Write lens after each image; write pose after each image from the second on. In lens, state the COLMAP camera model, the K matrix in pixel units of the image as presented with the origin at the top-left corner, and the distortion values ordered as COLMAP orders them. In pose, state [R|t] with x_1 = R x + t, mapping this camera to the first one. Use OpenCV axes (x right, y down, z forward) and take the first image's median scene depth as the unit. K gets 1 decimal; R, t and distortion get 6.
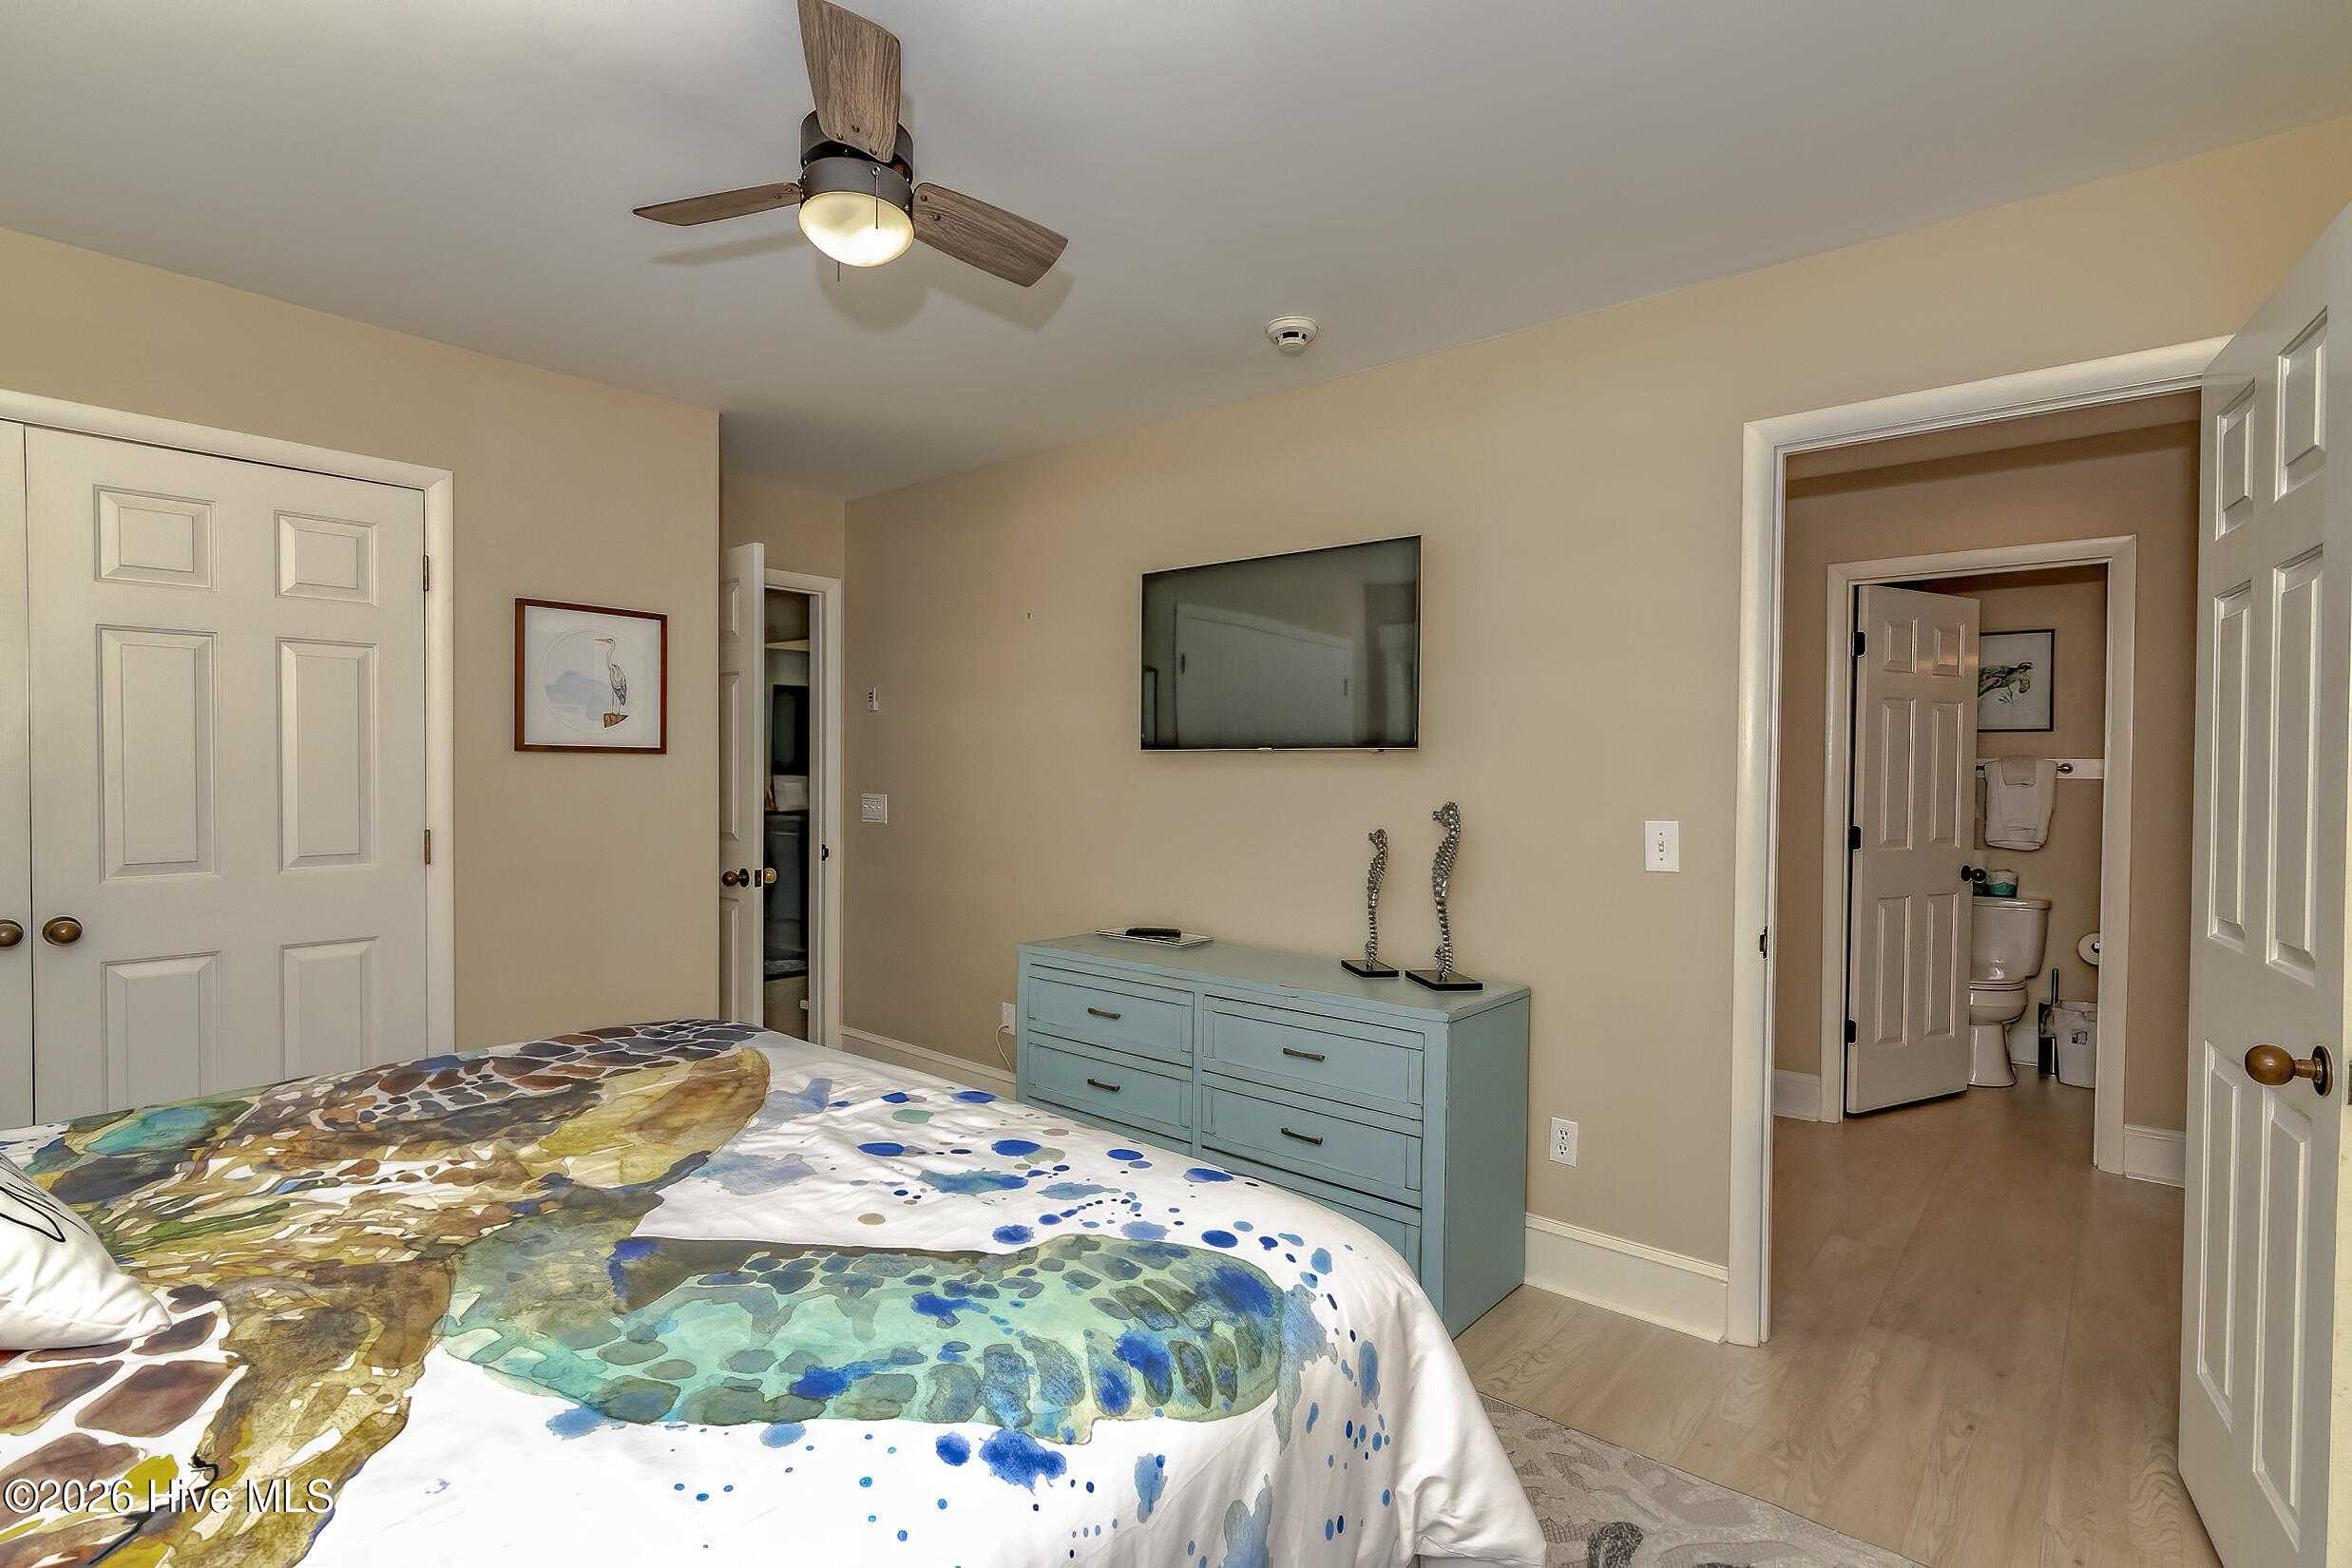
lens RADIAL K [[1161.0, 0, 1199.2], [0, 1161.0, 739.9], [0, 0, 1]] dist [0.001418, 0.000439]
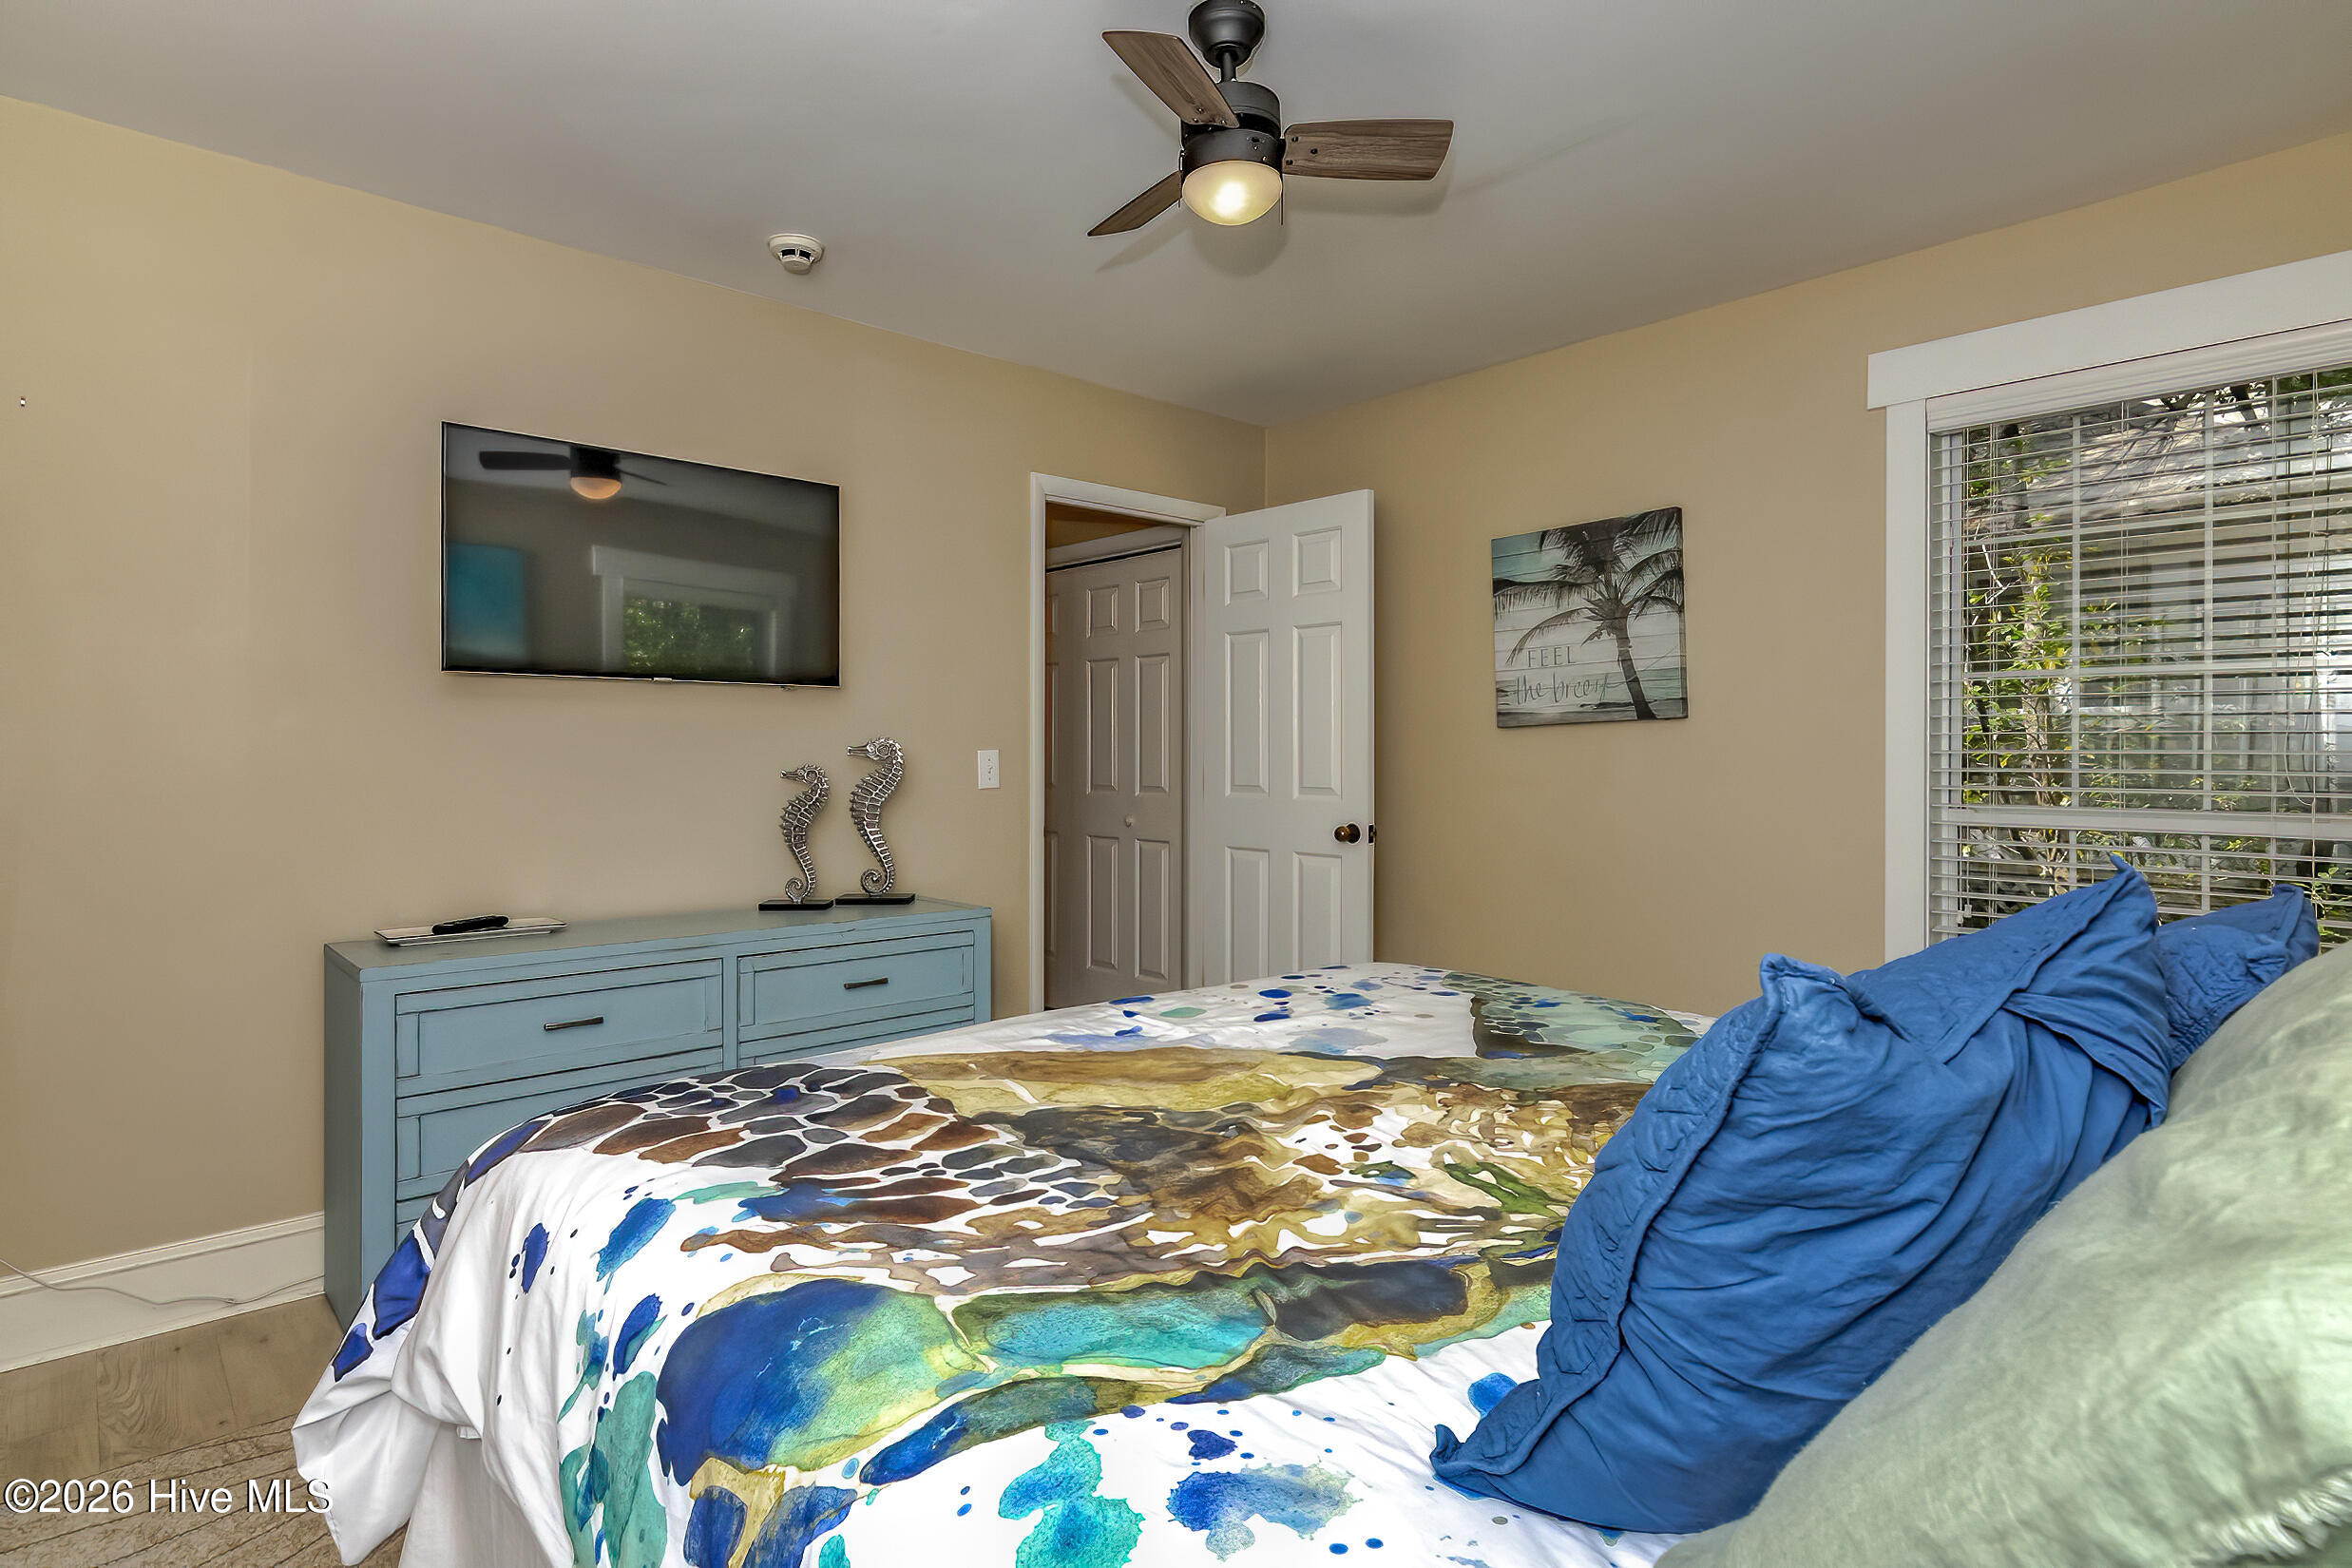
lens RADIAL K [[1161.0, 0, 1199.2], [0, 1161.0, 739.9], [0, 0, 1]] dist [0.001418, 0.000439]
pose [[0.135094, -0.003777, 0.990826, -1.295709], [-0.023356, 0.999703, 0.006996, 0.062243], [-0.990557, -0.024087, 0.134965, 0.835230]]
